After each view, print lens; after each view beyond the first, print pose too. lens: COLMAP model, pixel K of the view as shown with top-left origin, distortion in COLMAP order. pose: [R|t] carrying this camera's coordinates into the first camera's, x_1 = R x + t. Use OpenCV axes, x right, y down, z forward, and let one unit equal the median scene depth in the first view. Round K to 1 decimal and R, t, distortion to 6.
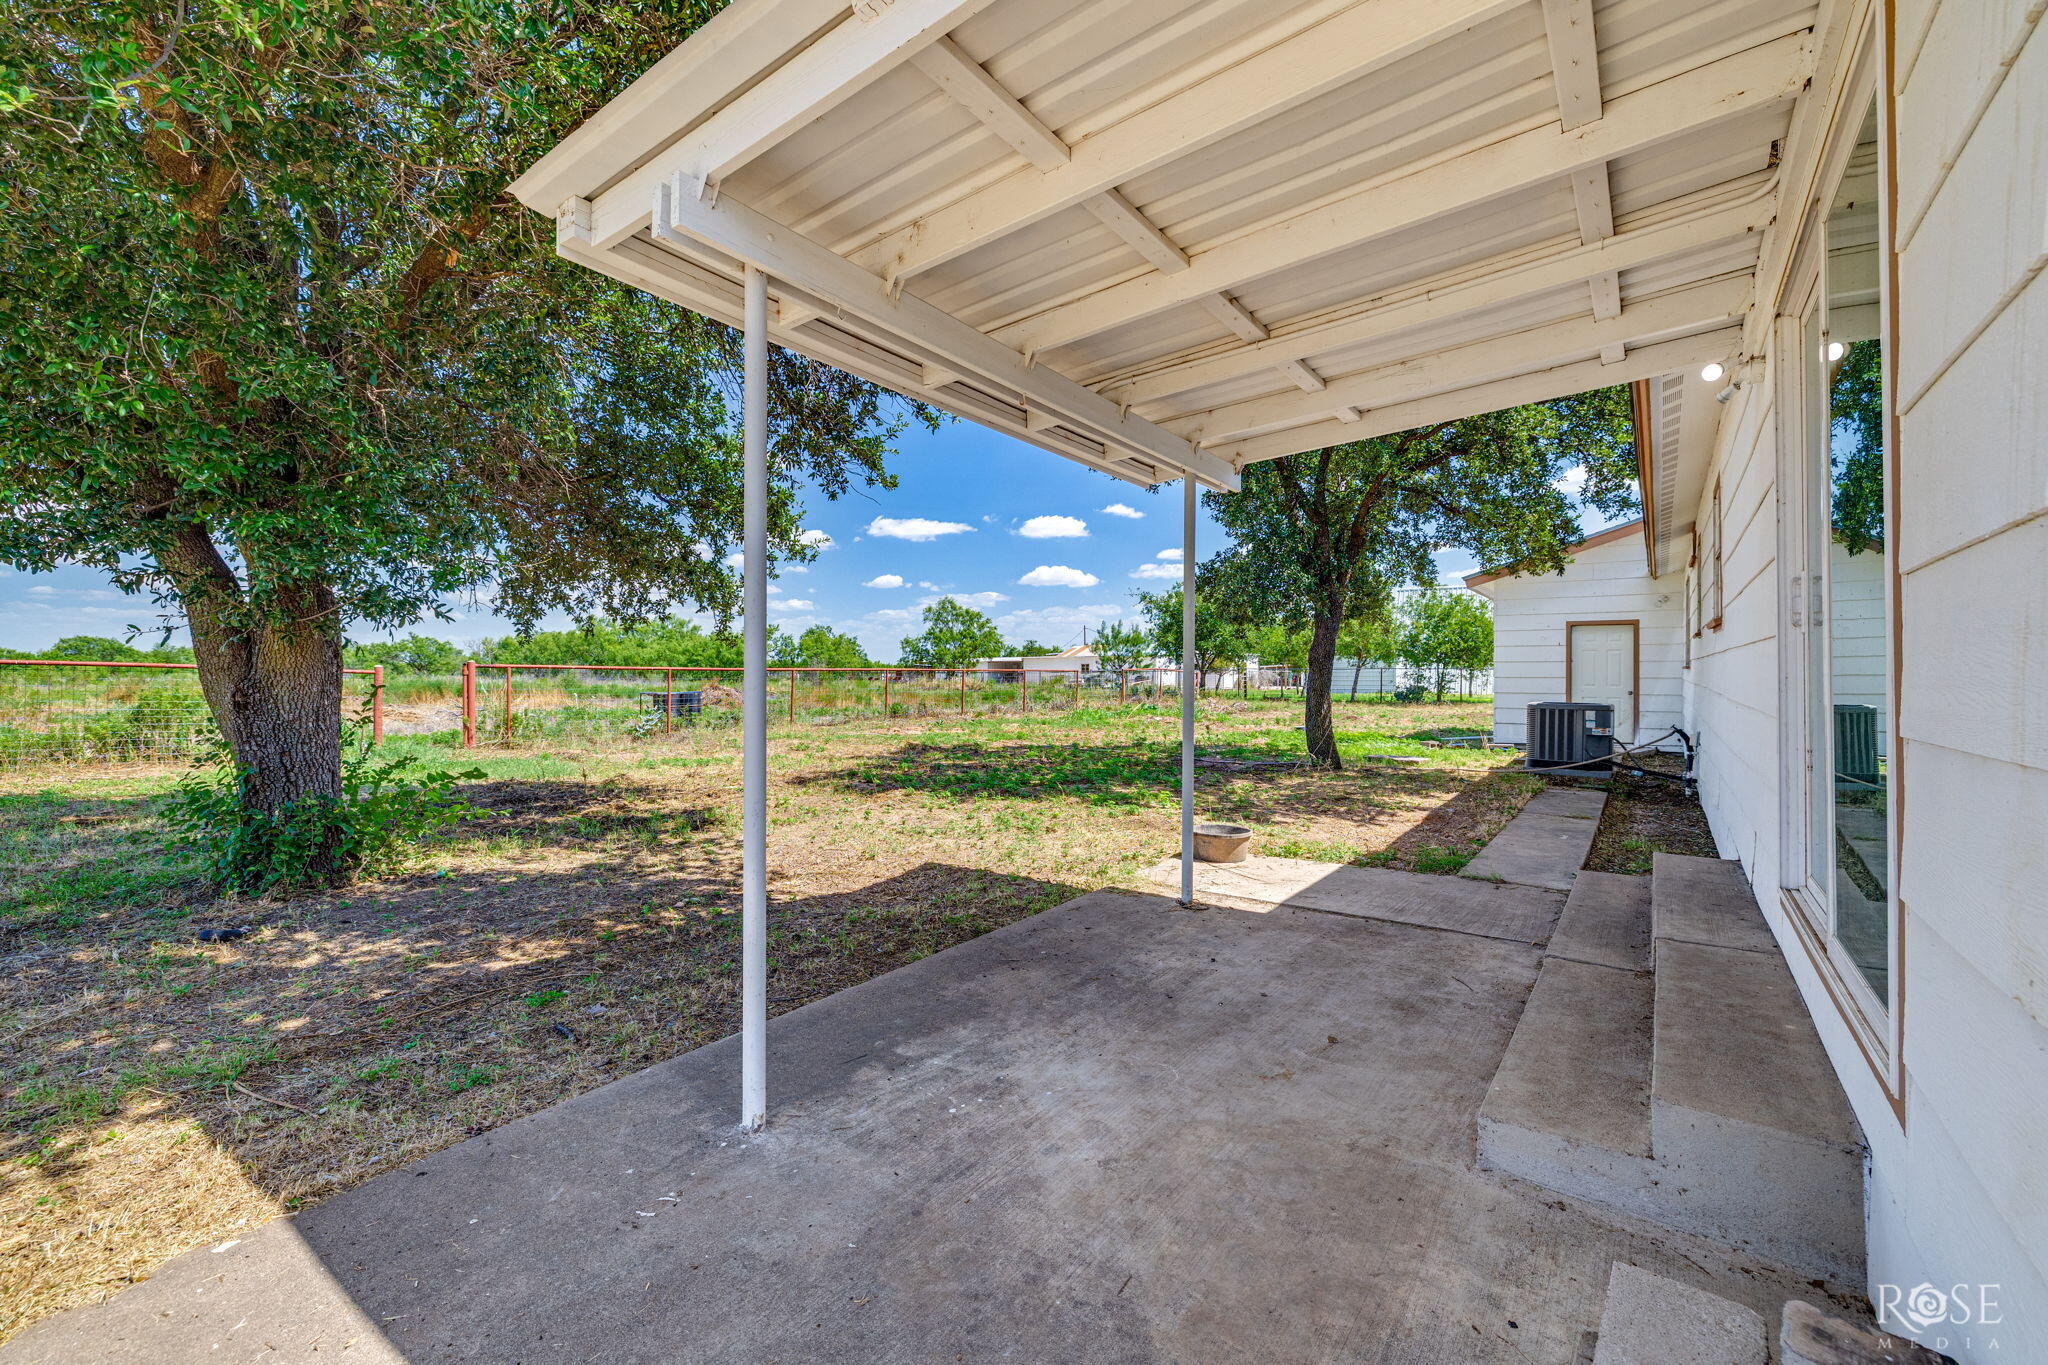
lens RADIAL K [[860.6, 0, 1024.0], [0, 860.6, 682.5], [0, 0, 1]] dist [-0.000029, 0.000000]
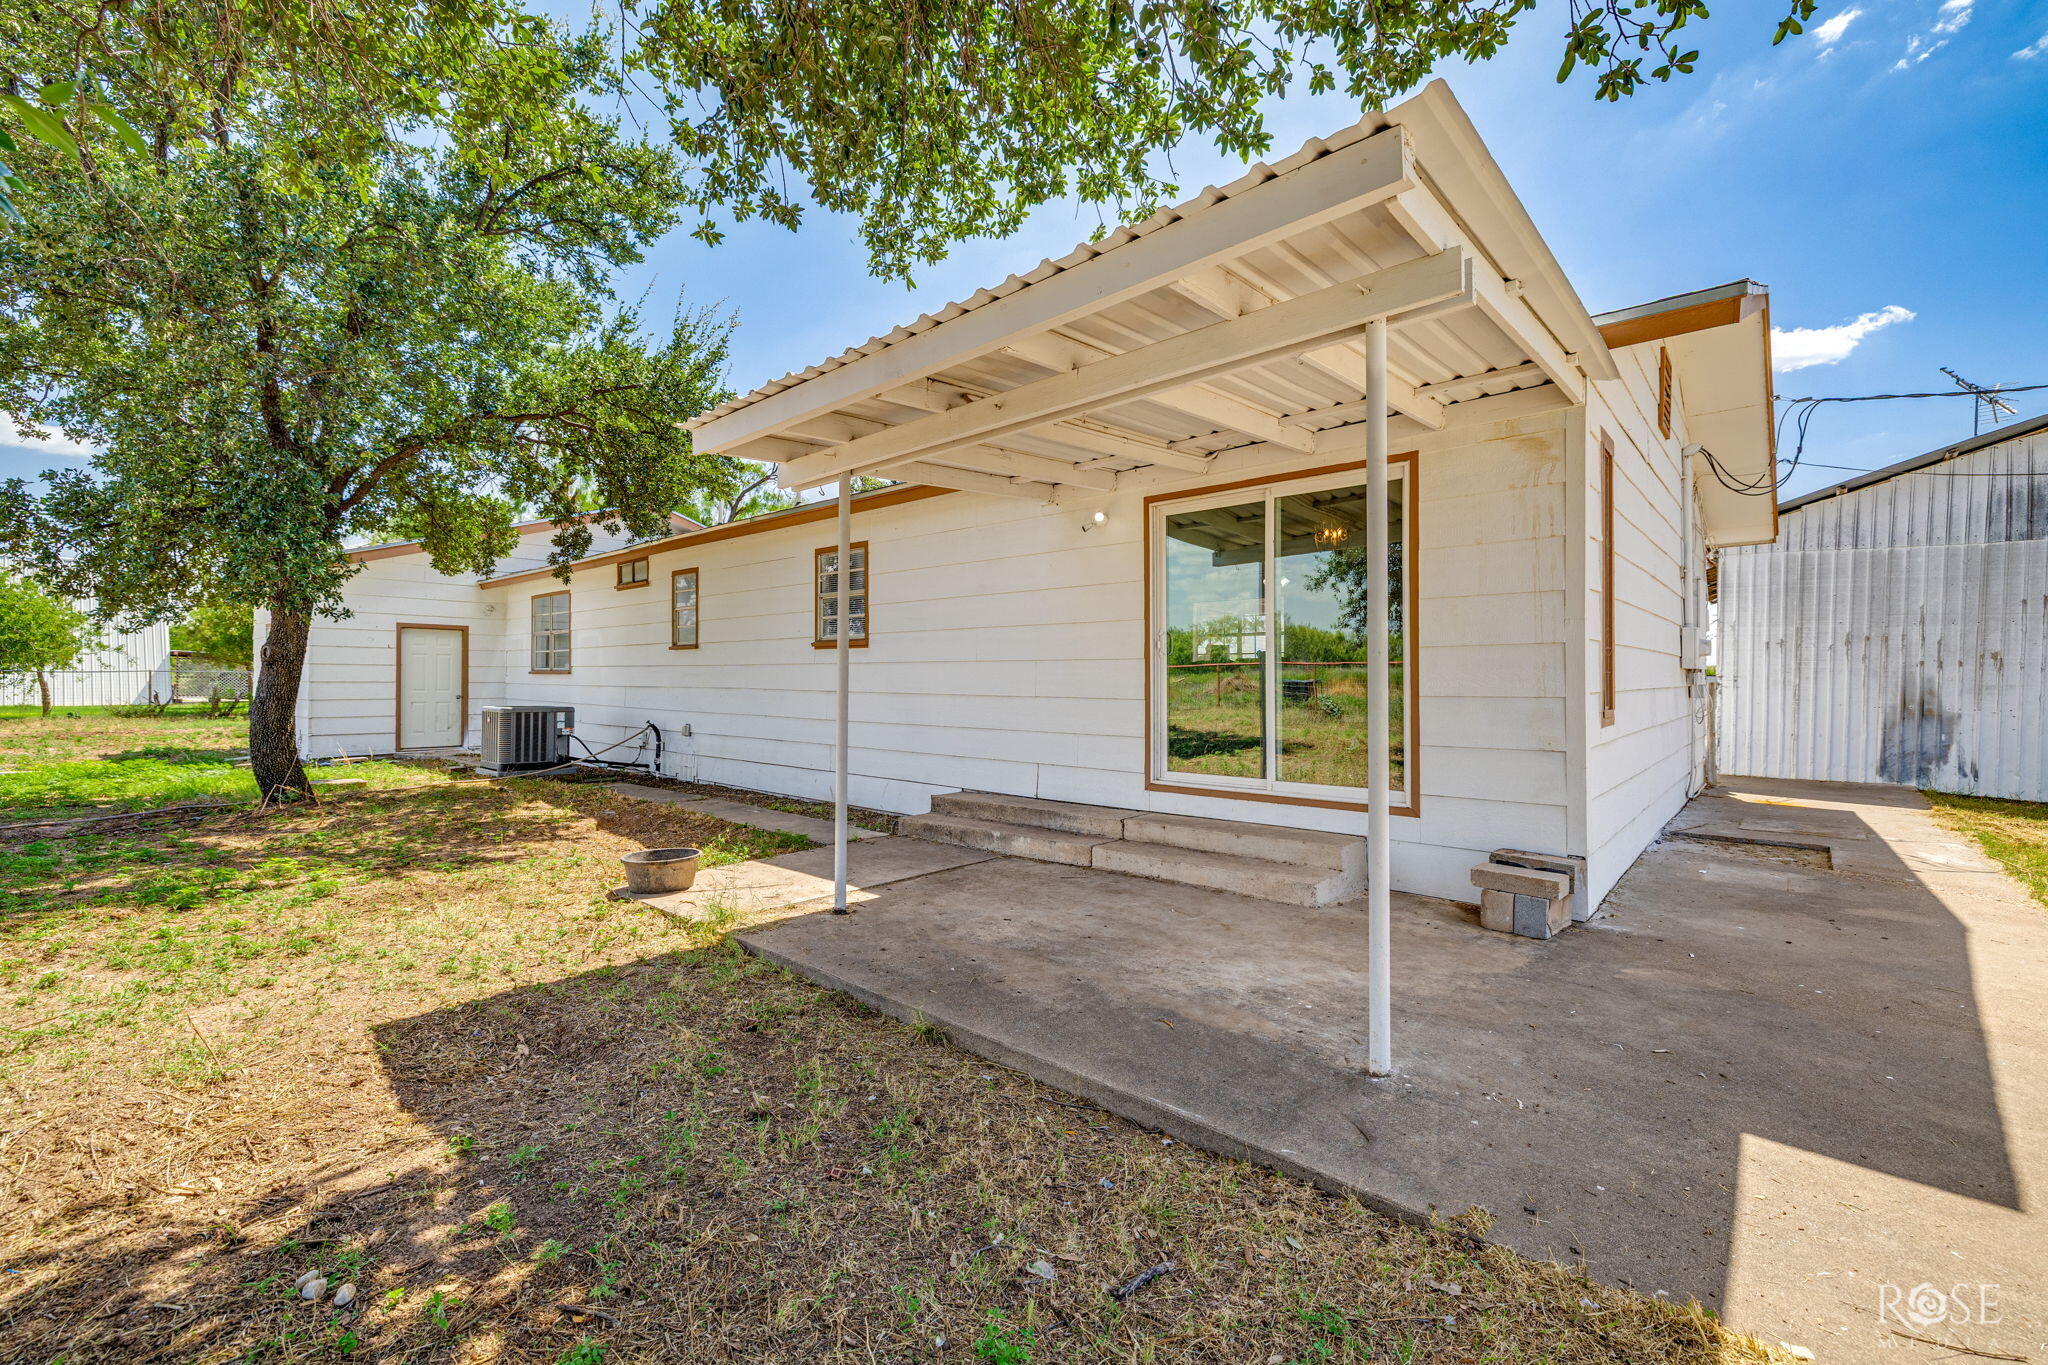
lens RADIAL K [[860.6, 0, 1024.0], [0, 860.6, 682.5], [0, 0, 1]] dist [-0.000029, 0.000000]
pose [[0.097653, -0.001837, 0.995219, -1.112176], [0.008008, 0.999967, 0.001060, -0.002774], [-0.995188, 0.007866, 0.097665, 1.007978]]
